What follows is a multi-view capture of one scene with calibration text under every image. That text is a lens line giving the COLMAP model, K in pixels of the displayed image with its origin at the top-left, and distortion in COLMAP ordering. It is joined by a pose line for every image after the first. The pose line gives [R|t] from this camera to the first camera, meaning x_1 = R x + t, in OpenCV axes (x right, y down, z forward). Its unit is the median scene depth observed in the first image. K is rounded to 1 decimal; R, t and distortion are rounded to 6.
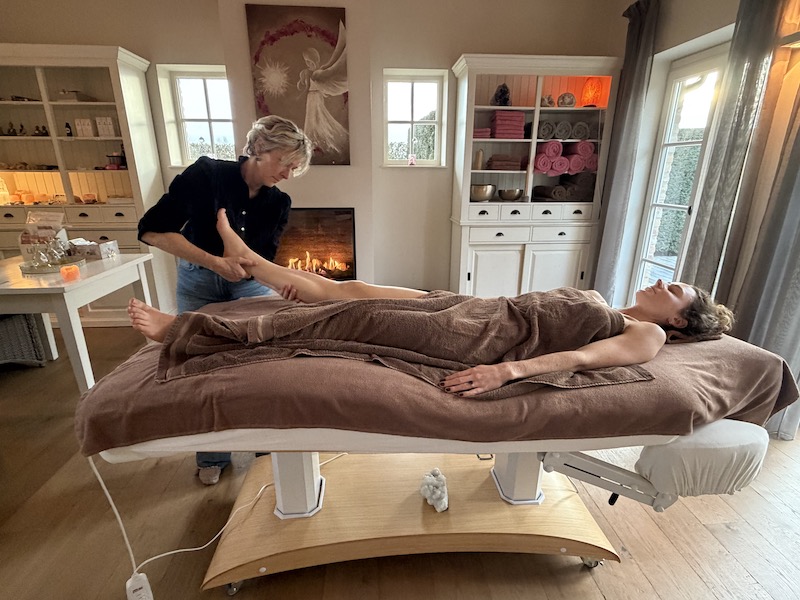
lens RADIAL K [[402.4, 0, 395.0], [0, 402.4, 303.0], [0, 0, 1]] dist [-0.004465, -0.000544]
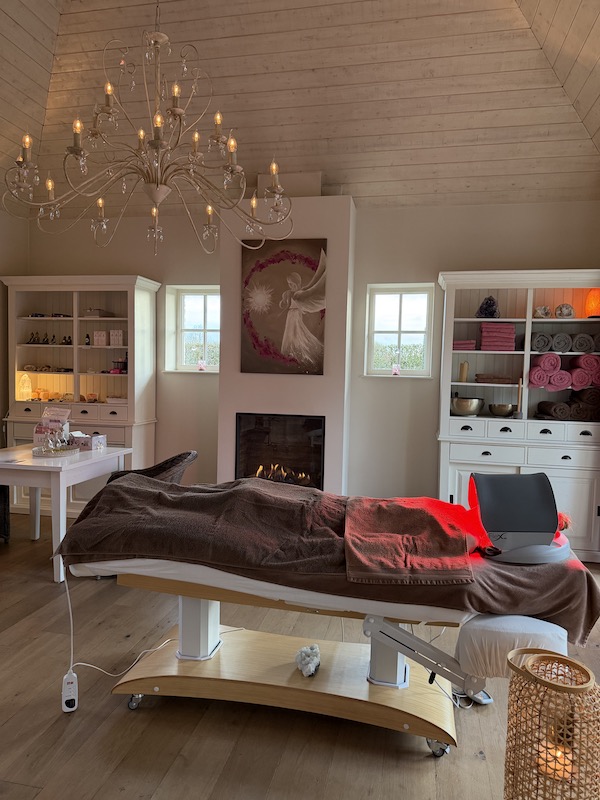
lens RADIAL K [[565.9, 0, 295.9], [0, 565.9, 400.8], [0, 0, 1]] dist [0.060743, -0.069417]
pose [[0.959195, 0.035700, -0.280482, 0.224011], [-0.107439, 0.963610, -0.244770, 0.073240], [0.261537, 0.264917, 0.928126, -0.315996]]
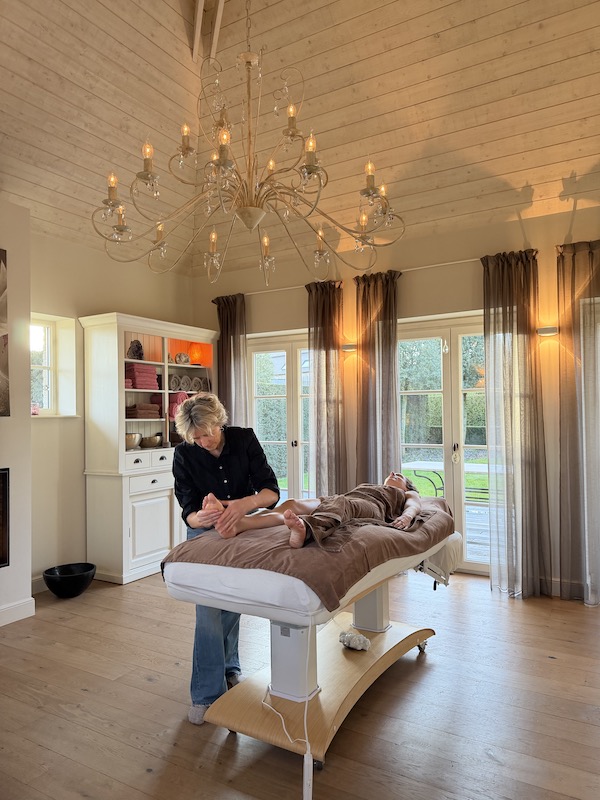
lens RADIAL K [[565.9, 0, 295.9], [0, 565.9, 400.8], [0, 0, 1]] dist [0.060743, -0.069417]
pose [[0.583727, 0.009802, 0.811891, -0.716157], [0.265443, 0.942679, -0.202227, 0.016174], [-0.767335, 0.333556, 0.547665, -0.086349]]
